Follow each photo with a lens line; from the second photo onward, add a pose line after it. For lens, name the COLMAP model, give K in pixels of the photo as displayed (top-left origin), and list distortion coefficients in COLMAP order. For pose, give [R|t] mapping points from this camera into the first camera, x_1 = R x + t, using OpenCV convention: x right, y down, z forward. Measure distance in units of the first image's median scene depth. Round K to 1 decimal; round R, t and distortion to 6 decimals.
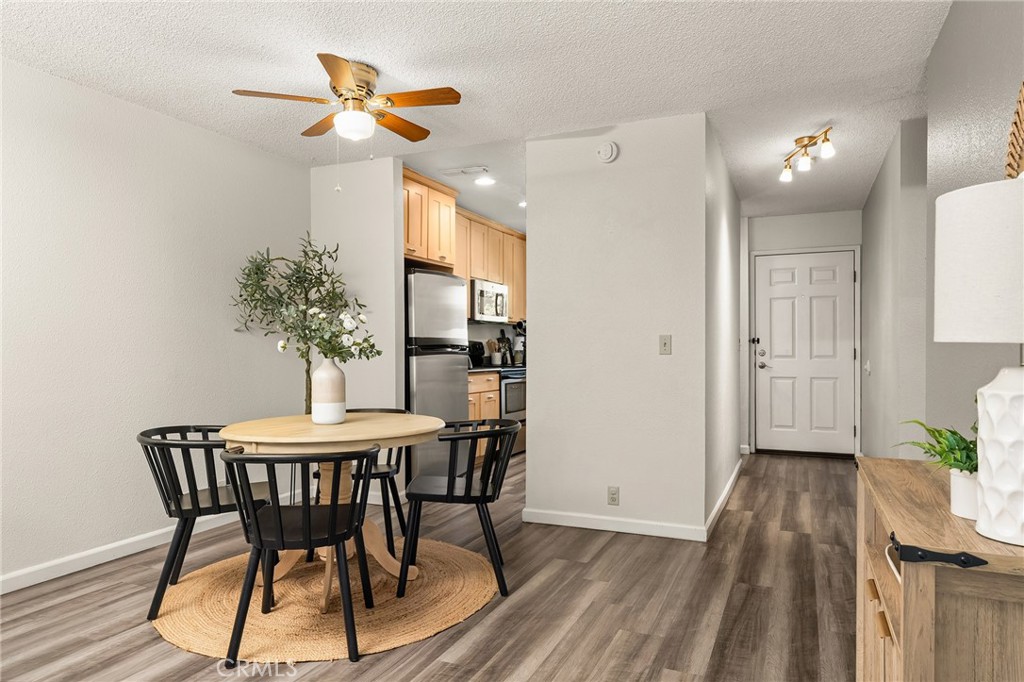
lens RADIAL K [[673.1, 0, 510.2], [0, 673.1, 348.8], [0, 0, 1]] dist [0.006626, 0.000558]
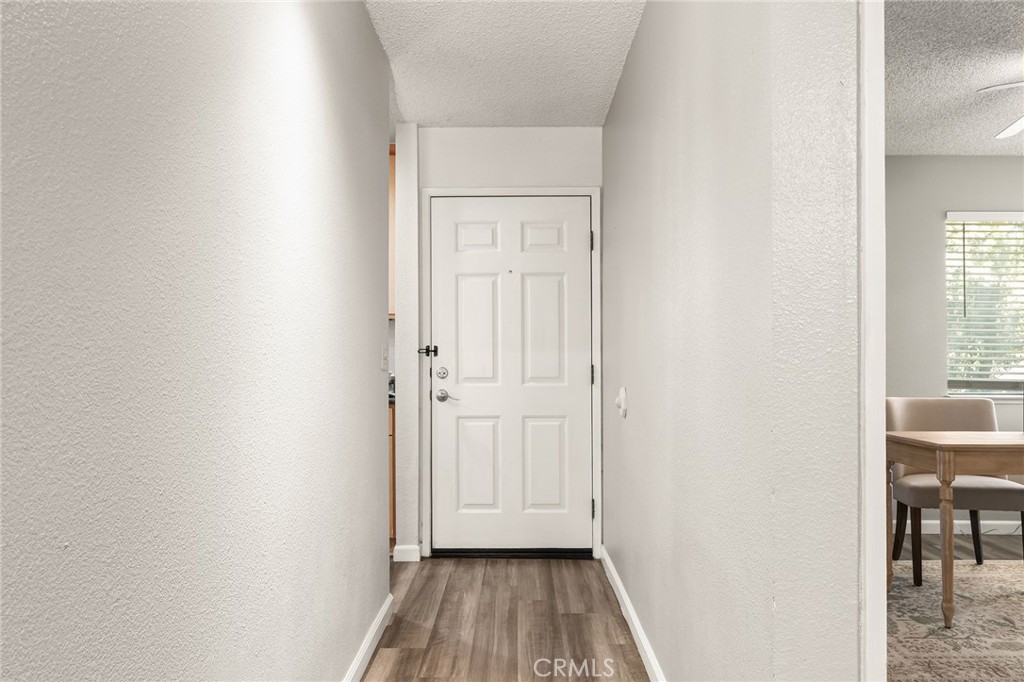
lens RADIAL K [[738.2, 0, 512.0], [0, 738.2, 343.7], [0, 0, 1]] dist [0.000917, -0.000003]
pose [[0.921766, 0.006874, 0.387686, 0.195827], [0.001894, 0.999751, -0.022230, -0.004443], [-0.387742, 0.021225, 0.921523, 0.429324]]
